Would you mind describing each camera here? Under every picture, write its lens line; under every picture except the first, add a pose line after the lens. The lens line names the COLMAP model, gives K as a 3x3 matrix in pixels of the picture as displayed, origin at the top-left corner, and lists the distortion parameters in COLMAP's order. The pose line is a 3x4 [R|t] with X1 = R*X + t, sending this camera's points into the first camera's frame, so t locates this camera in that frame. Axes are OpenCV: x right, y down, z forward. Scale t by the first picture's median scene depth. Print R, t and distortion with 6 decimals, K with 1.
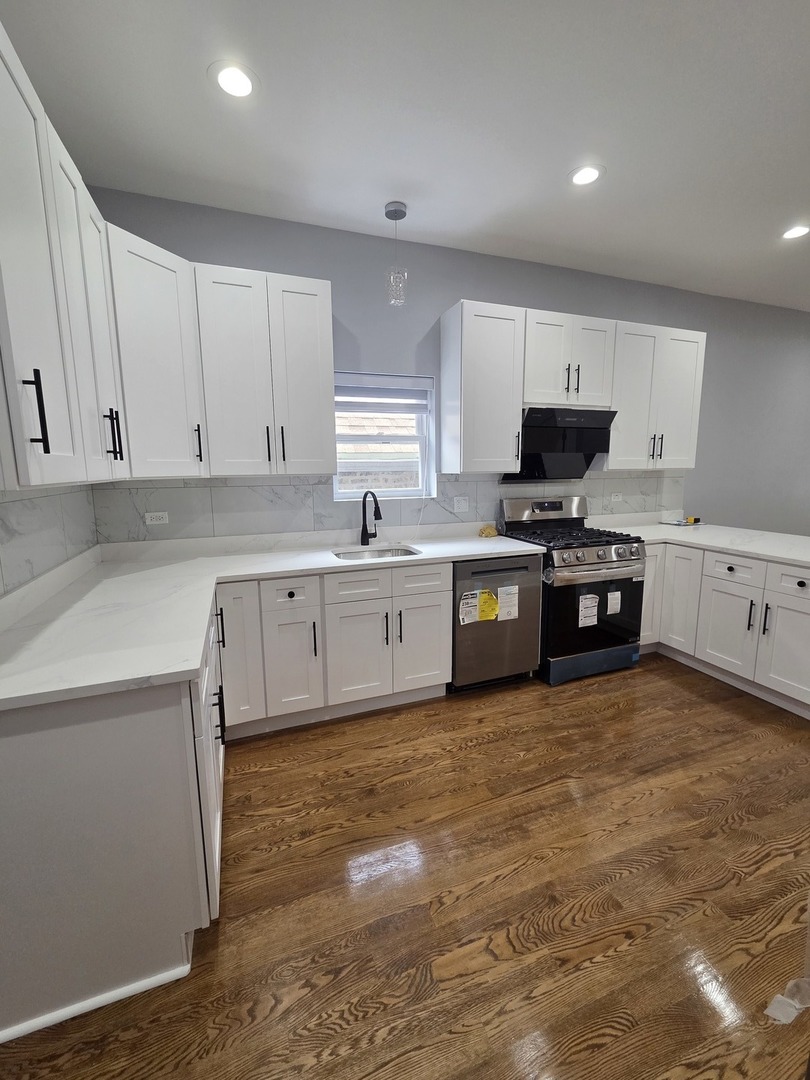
lens RADIAL K [[436.6, 0, 403.3], [0, 436.6, 532.2], [0, 0, 1]] dist [-0.000543, -0.000248]
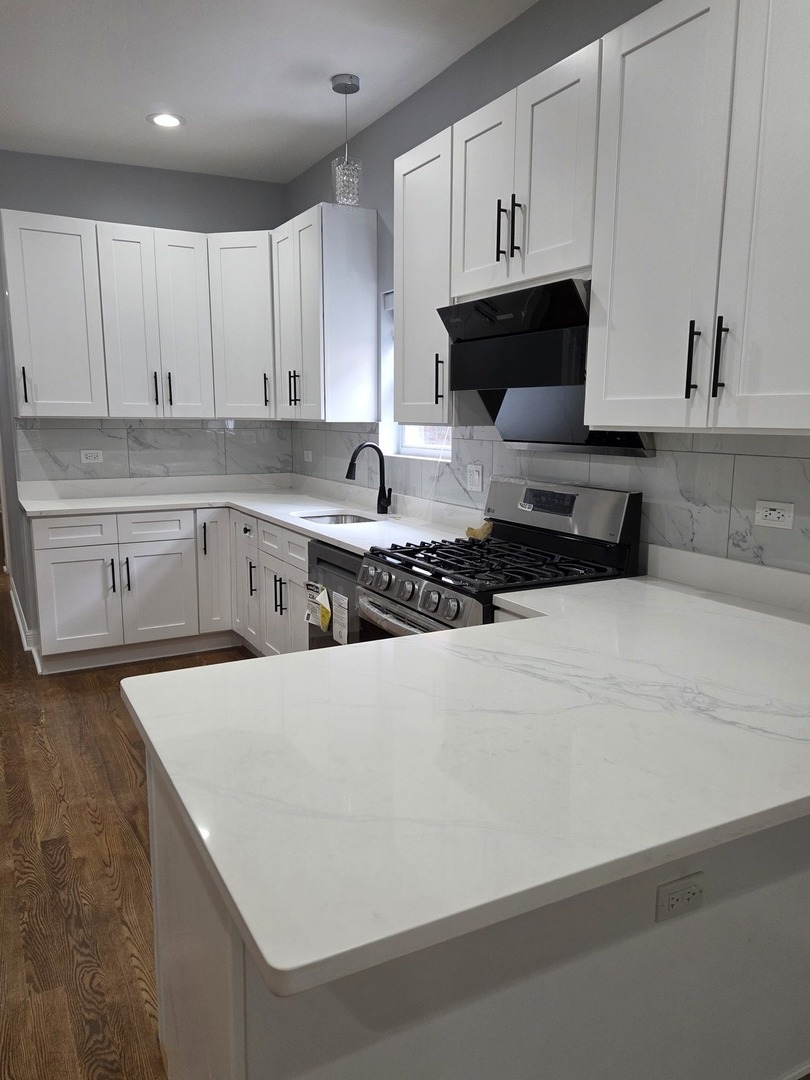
lens RADIAL K [[808.4, 0, 405.0], [0, 808.4, 540.0], [0, 0, 1]] dist [0.078507, -0.000327]
pose [[0.135595, 0.164810, -0.976960, 1.353102], [-0.150173, 0.978093, 0.144159, -0.140592], [0.979317, 0.127166, 0.157375, 0.831541]]
